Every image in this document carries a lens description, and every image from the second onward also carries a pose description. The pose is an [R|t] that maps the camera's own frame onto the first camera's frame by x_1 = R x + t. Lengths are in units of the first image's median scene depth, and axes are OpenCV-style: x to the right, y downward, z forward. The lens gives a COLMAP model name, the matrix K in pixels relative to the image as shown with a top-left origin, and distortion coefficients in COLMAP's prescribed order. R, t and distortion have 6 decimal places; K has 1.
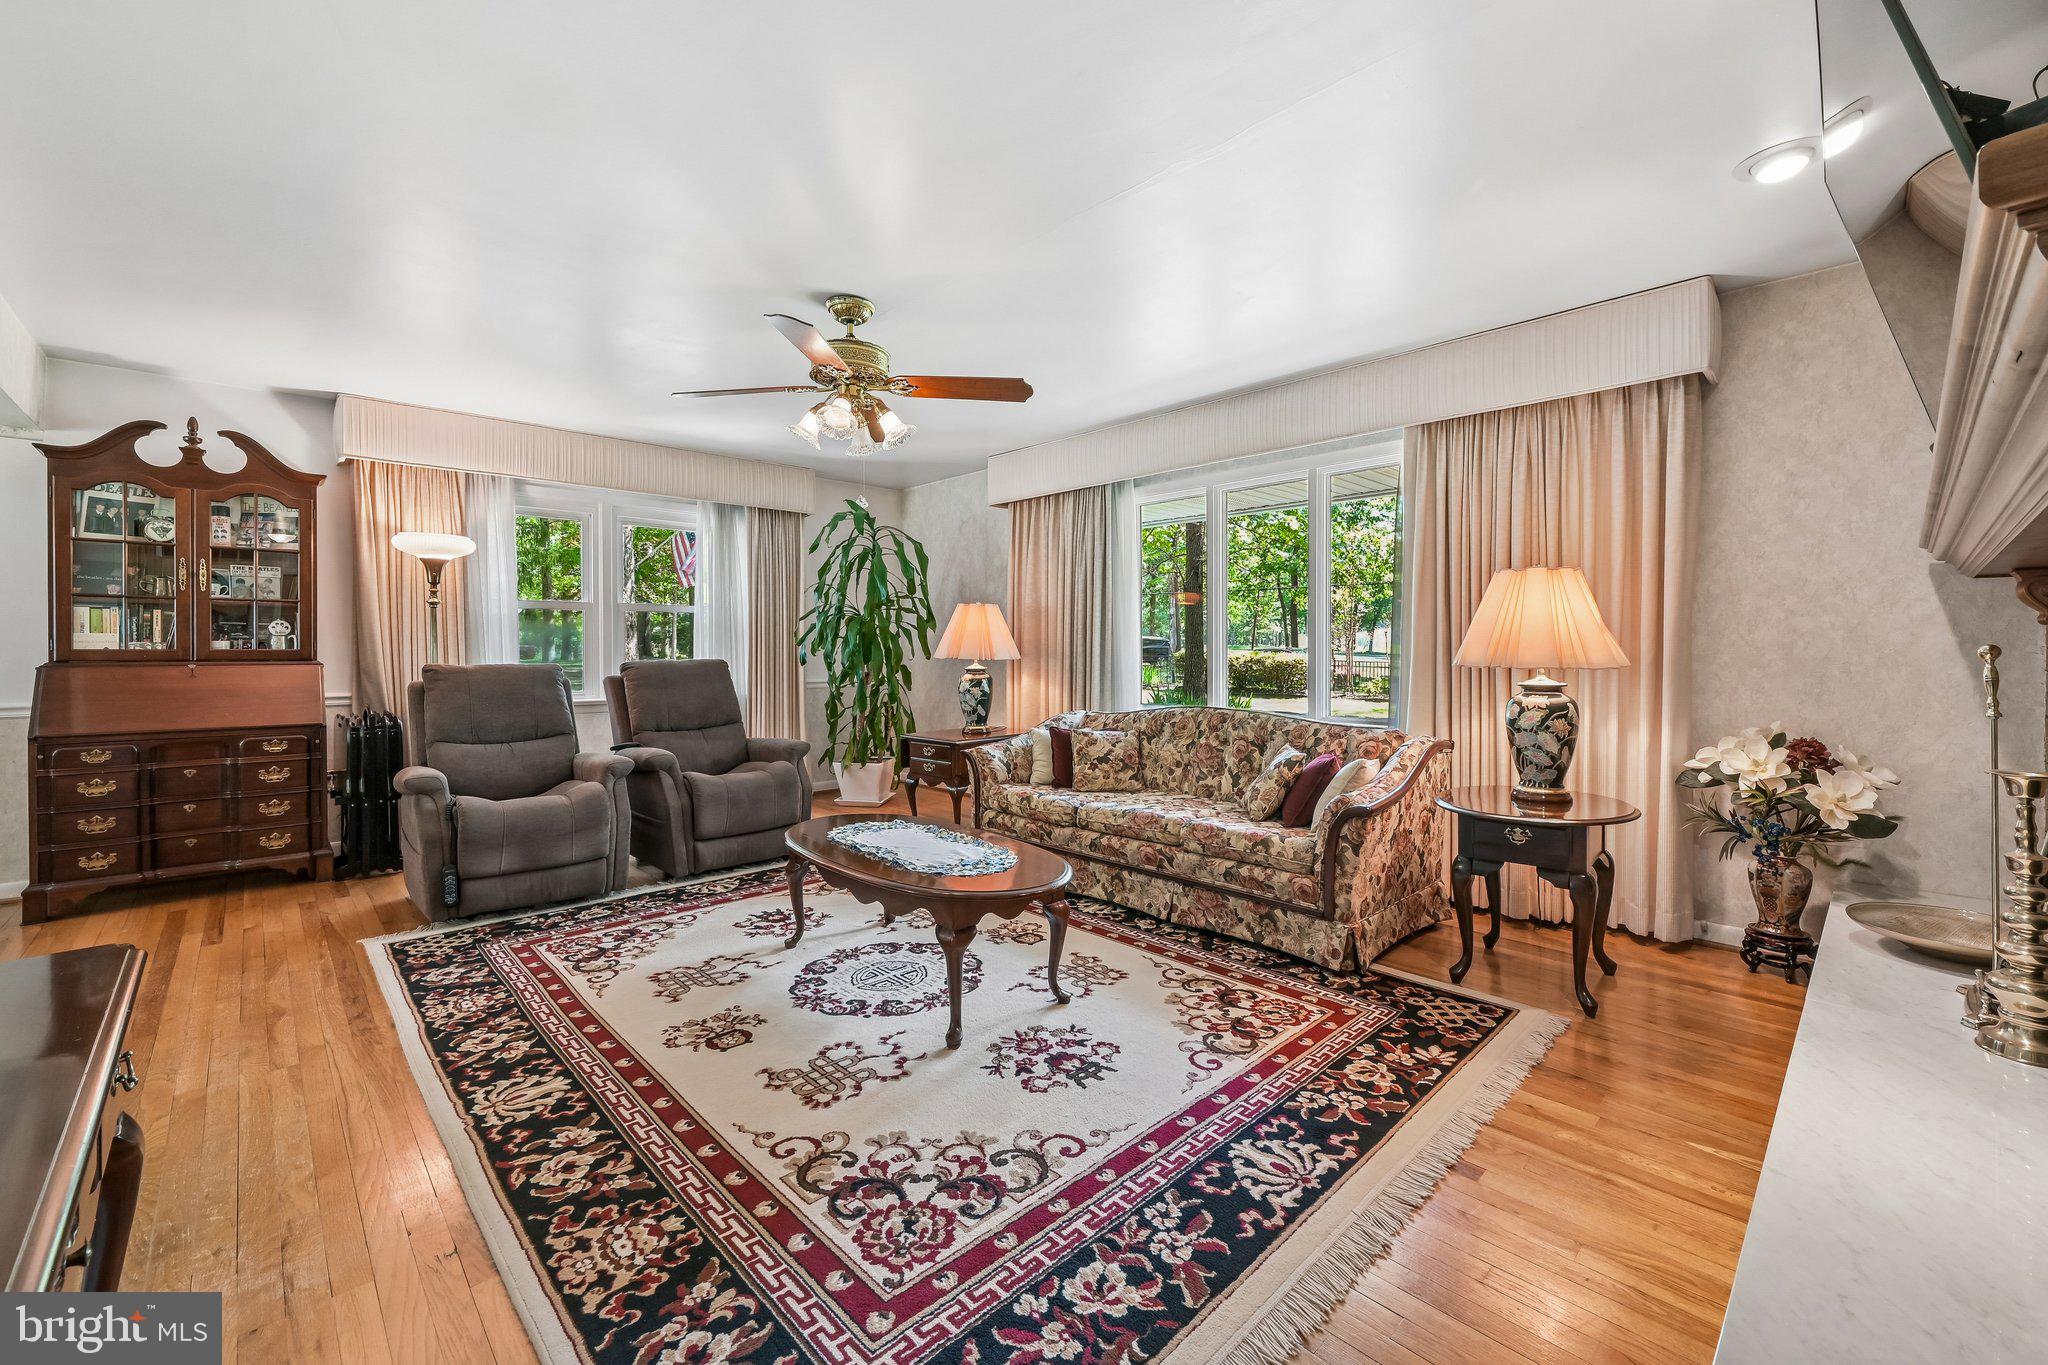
lens RADIAL K [[814.9, 0, 1034.1], [0, 814.9, 657.7], [0, 0, 1]] dist [0.002433, -0.001238]
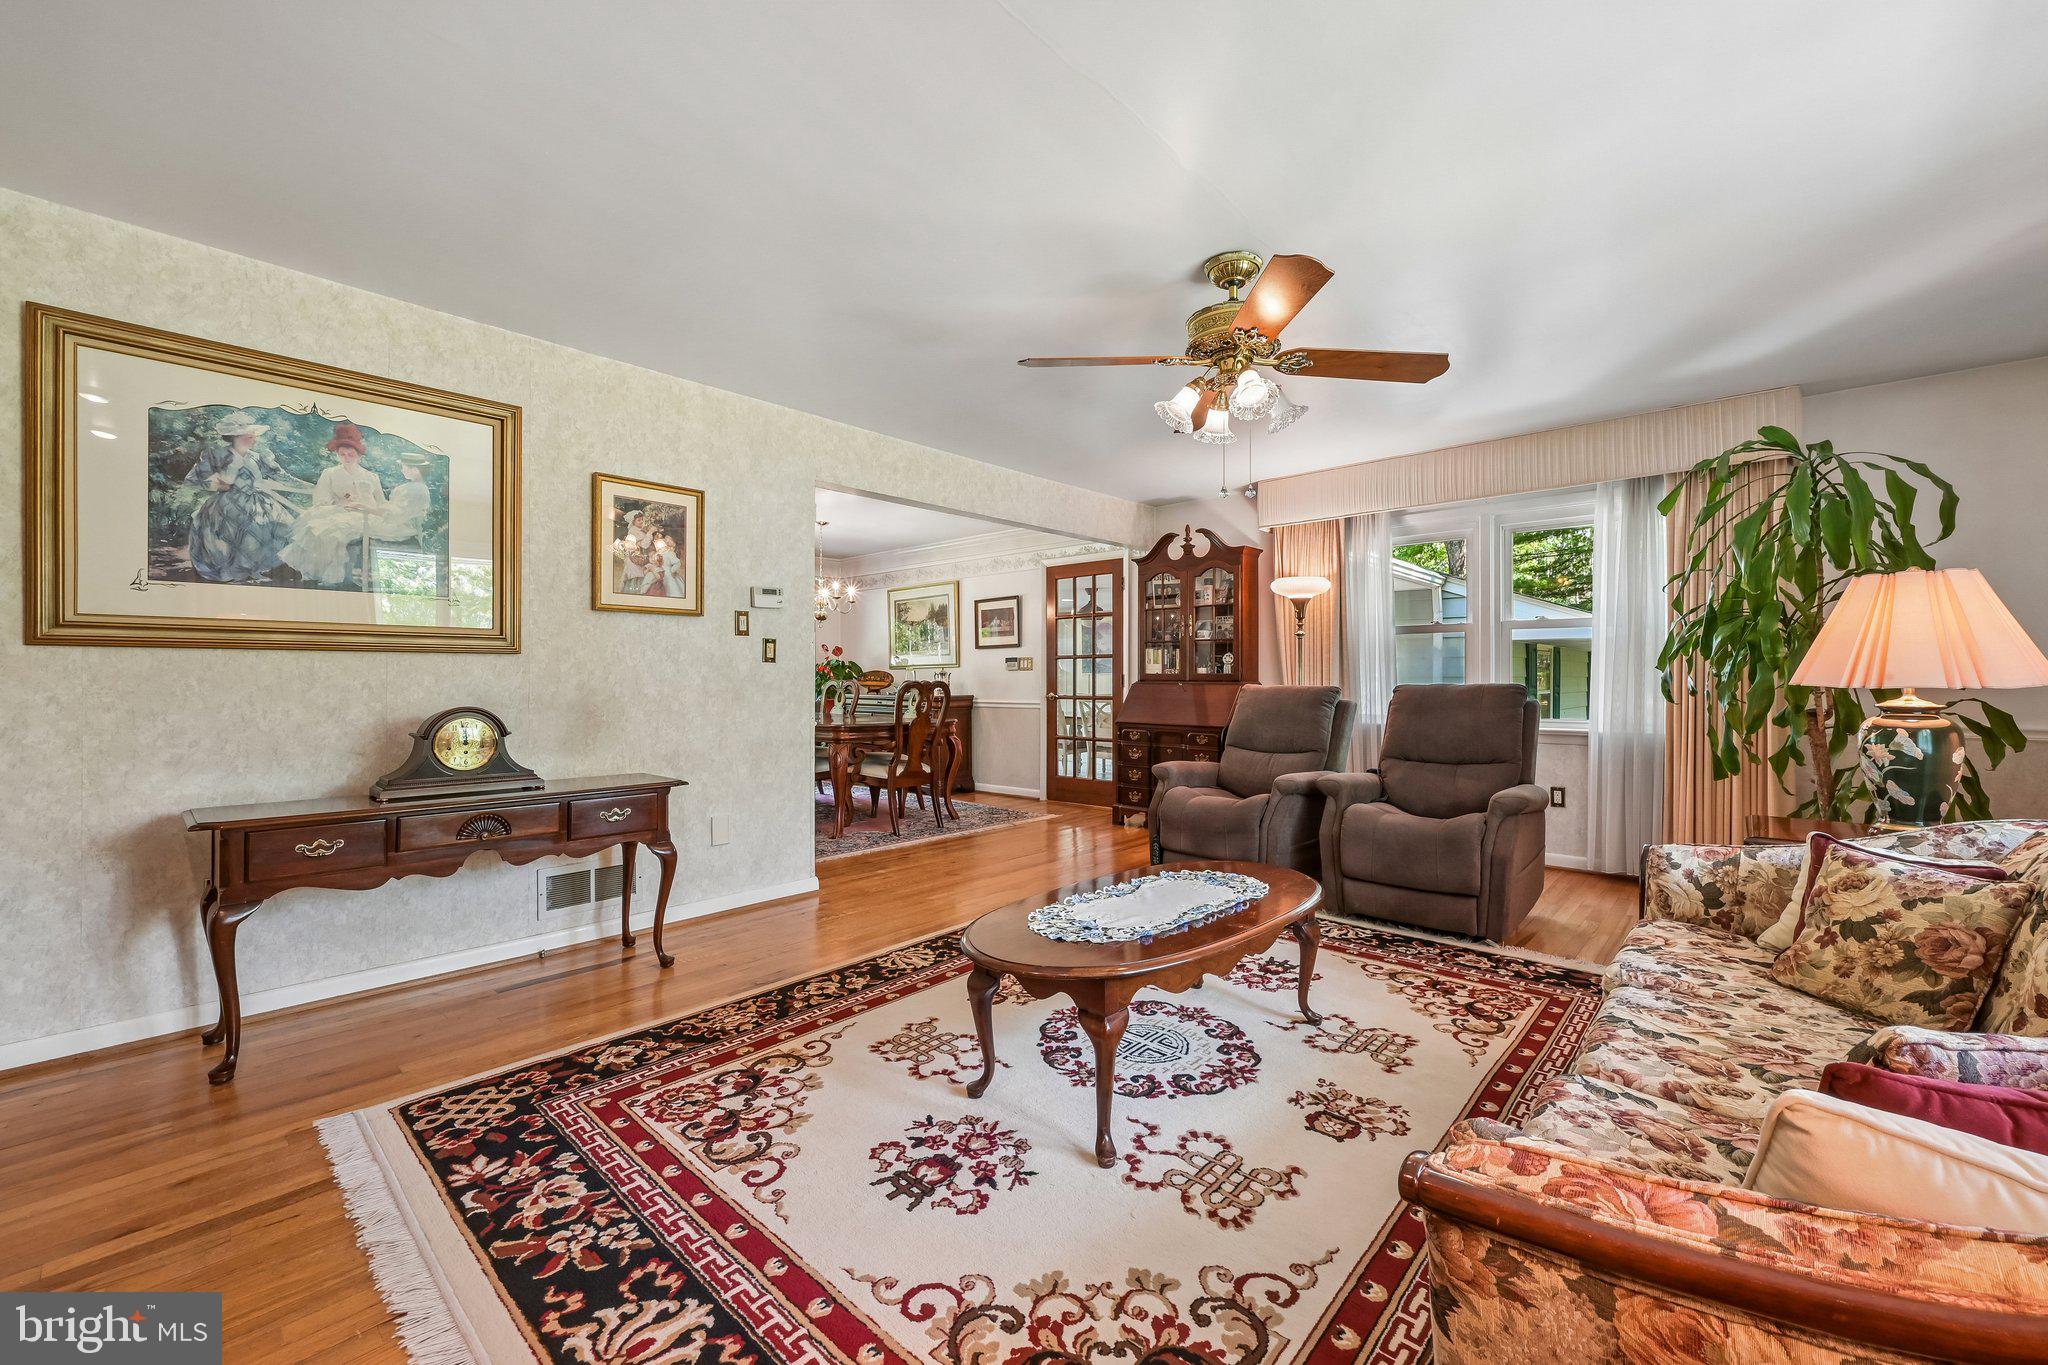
lens RADIAL K [[814.9, 0, 1041.6], [0, 814.9, 675.8], [0, 0, 1]] dist [0.002433, -0.001238]
pose [[0.079317, -0.003473, -0.996843, 0.831635], [-0.009510, 0.999946, -0.004240, 0.005222], [0.996804, 0.009816, 0.079279, 1.001673]]
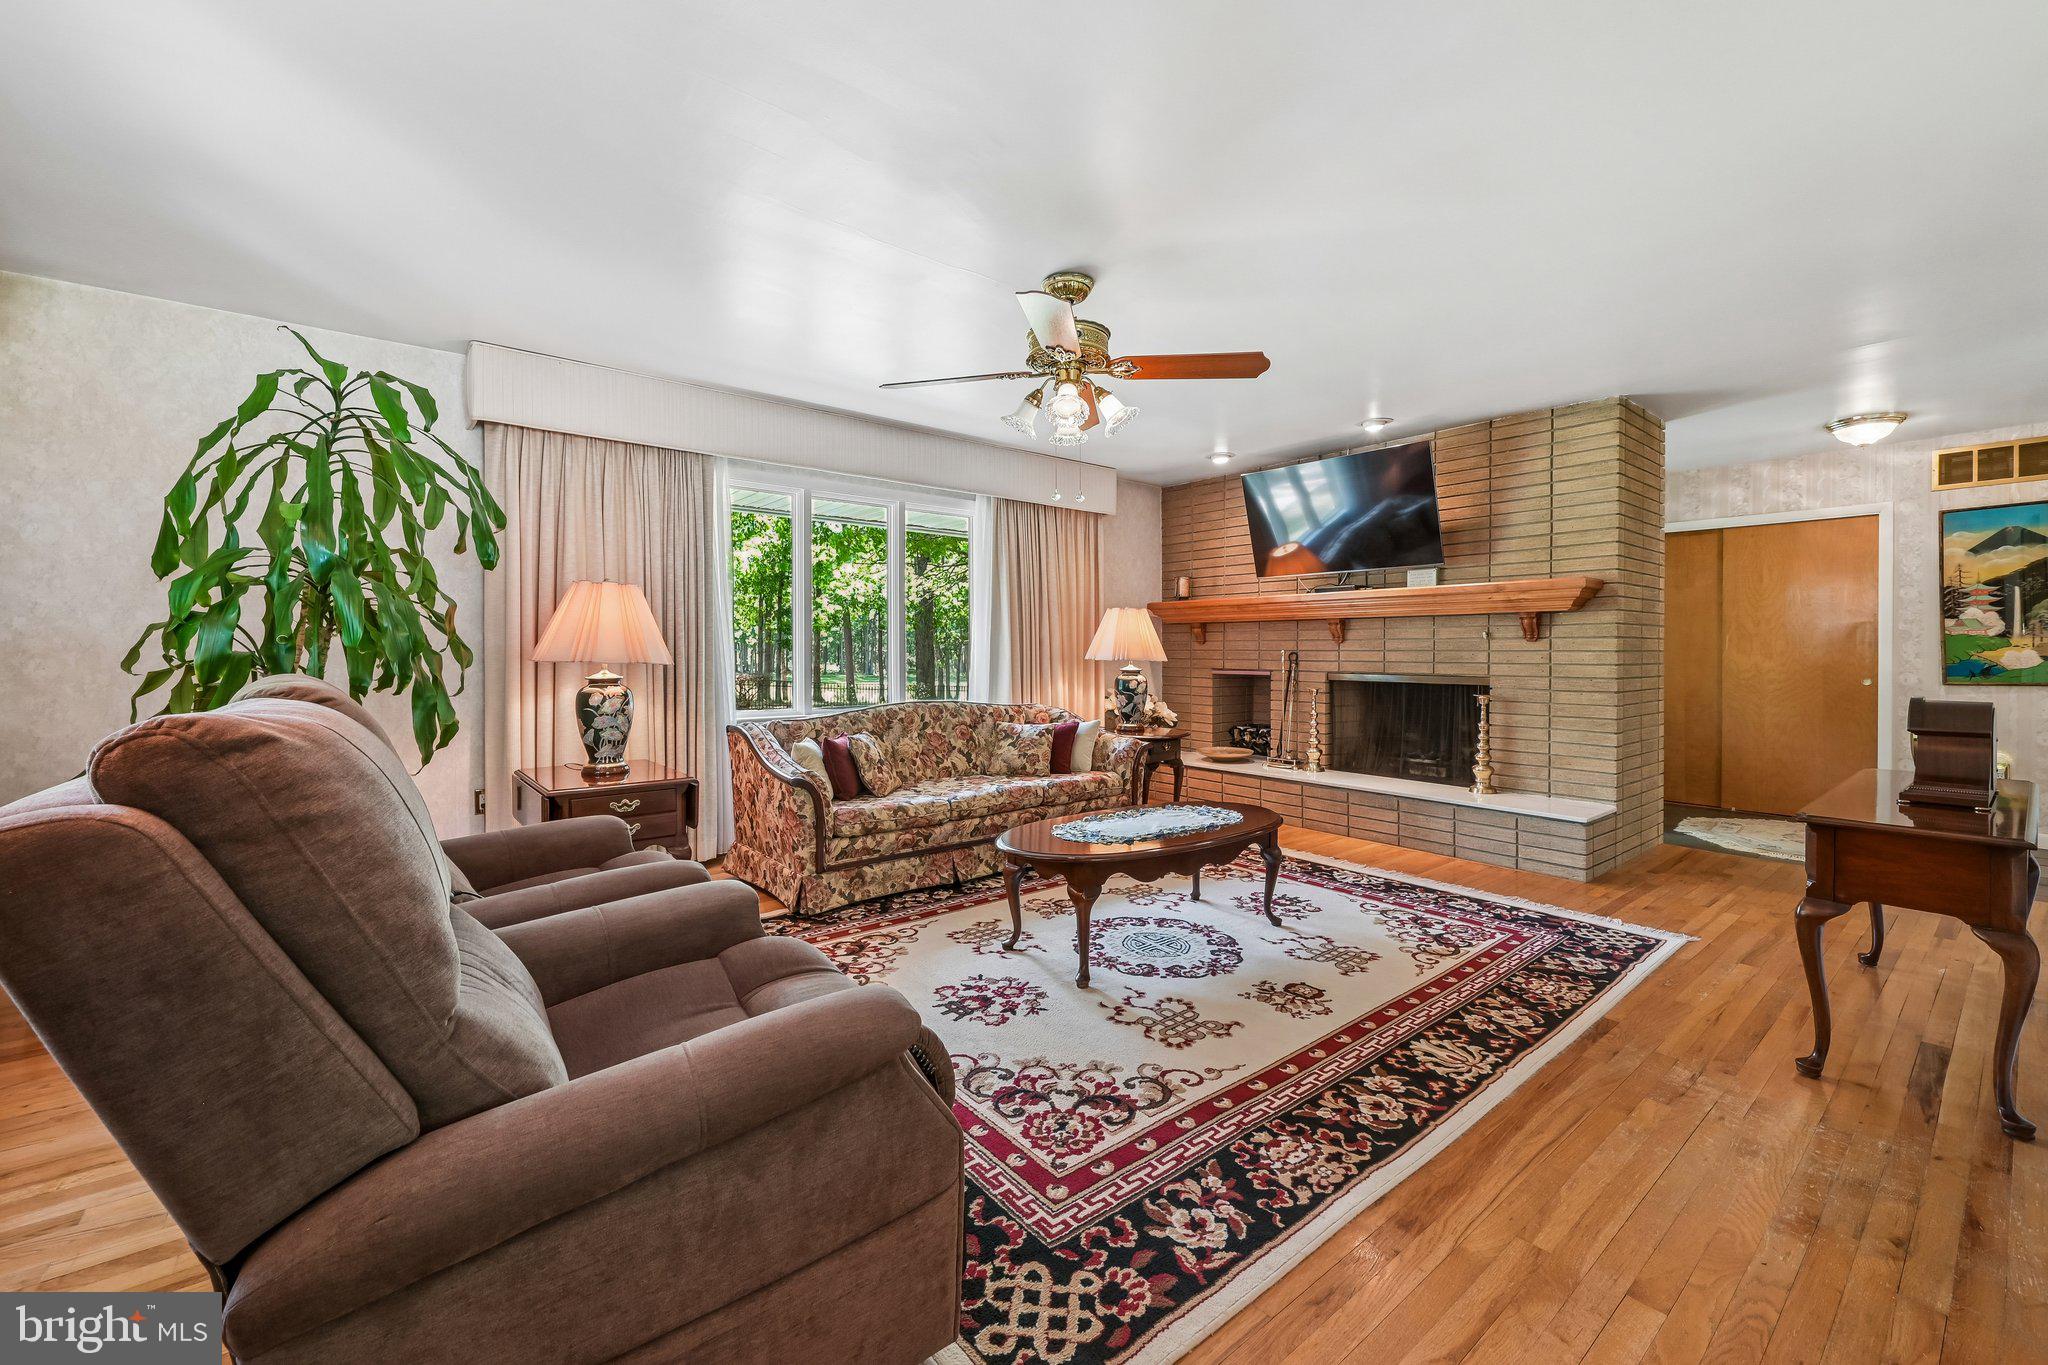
lens RADIAL K [[814.9, 0, 1018.7], [0, 814.9, 674.2], [0, 0, 1]] dist [0.002433, -0.001238]
pose [[0.103283, -0.028390, 0.994247, -1.584986], [0.008295, 0.999582, 0.027681, -0.014528], [-0.994617, 0.005388, 0.103475, 1.309924]]
